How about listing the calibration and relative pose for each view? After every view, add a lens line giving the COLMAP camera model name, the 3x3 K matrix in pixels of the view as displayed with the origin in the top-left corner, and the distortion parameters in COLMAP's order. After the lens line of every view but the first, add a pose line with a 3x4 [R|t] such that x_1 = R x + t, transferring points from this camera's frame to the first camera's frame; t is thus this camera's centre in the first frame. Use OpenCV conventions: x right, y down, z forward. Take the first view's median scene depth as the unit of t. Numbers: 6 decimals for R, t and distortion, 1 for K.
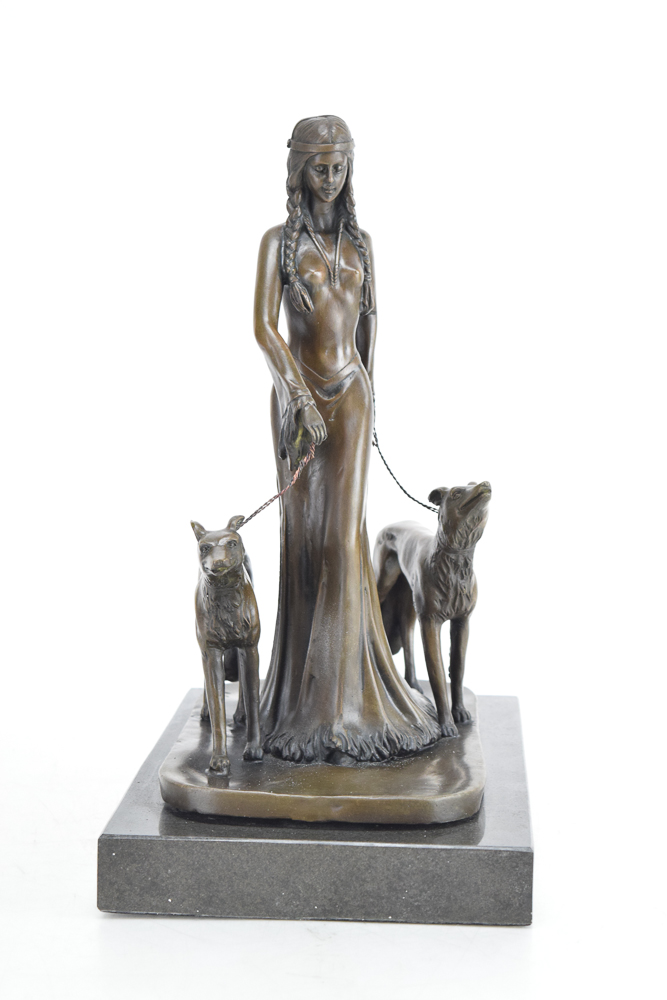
lens RADIAL K [[2074.8, 0, 333.5], [0, 2074.8, 500.0], [0, 0, 1]] dist [-0.016076, -0.011948]
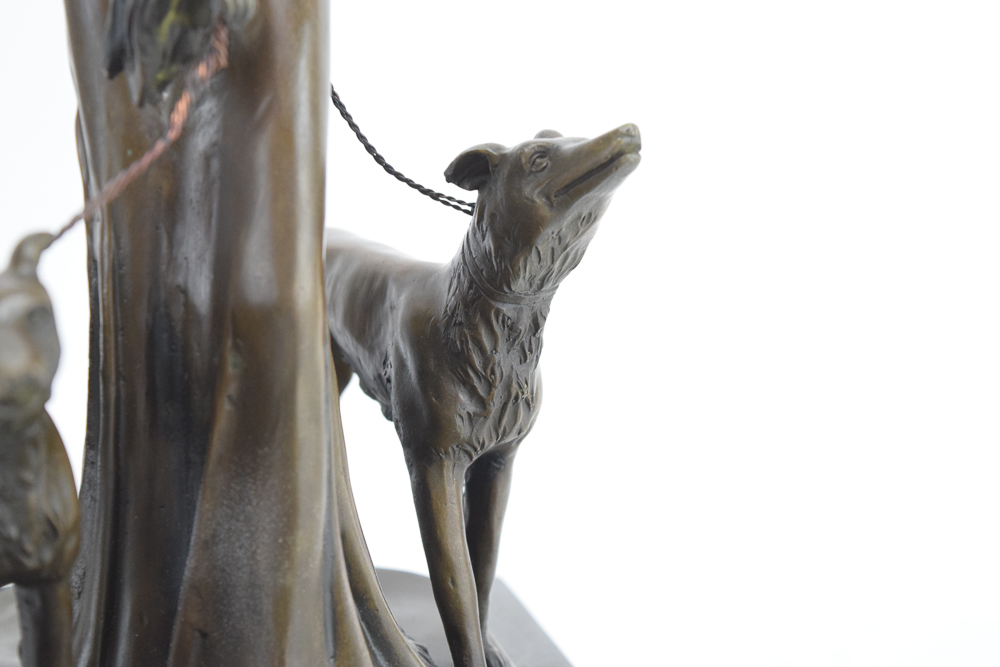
lens RADIAL K [[2243.9, 0, 500.0], [0, 2243.9, 333.5], [0, 0, 1]] dist [0.066842, 0.063141]
pose [[0.951855, -0.048552, 0.302678, -0.082568], [0.029725, 0.997343, 0.066506, 0.001692], [-0.305103, -0.054307, 0.950770, 0.581843]]
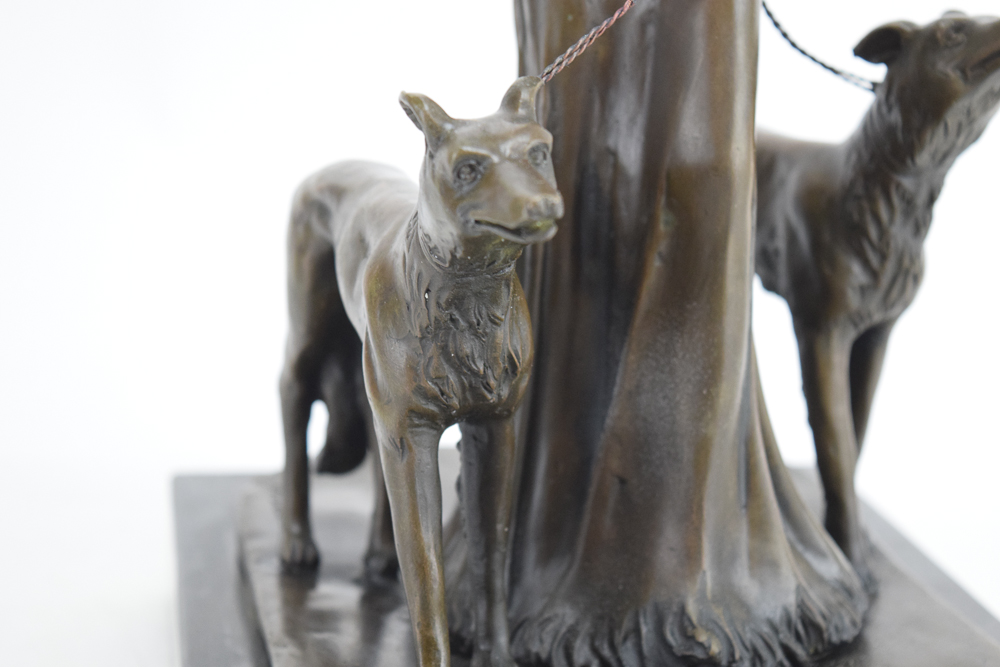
lens RADIAL K [[2243.9, 0, 500.0], [0, 2243.9, 333.5], [0, 0, 1]] dist [0.066842, 0.063141]
pose [[0.970680, -0.028348, 0.238700, -0.139609], [0.007442, 0.996090, 0.088033, 0.016578], [-0.240262, -0.083675, 0.967095, 0.577086]]
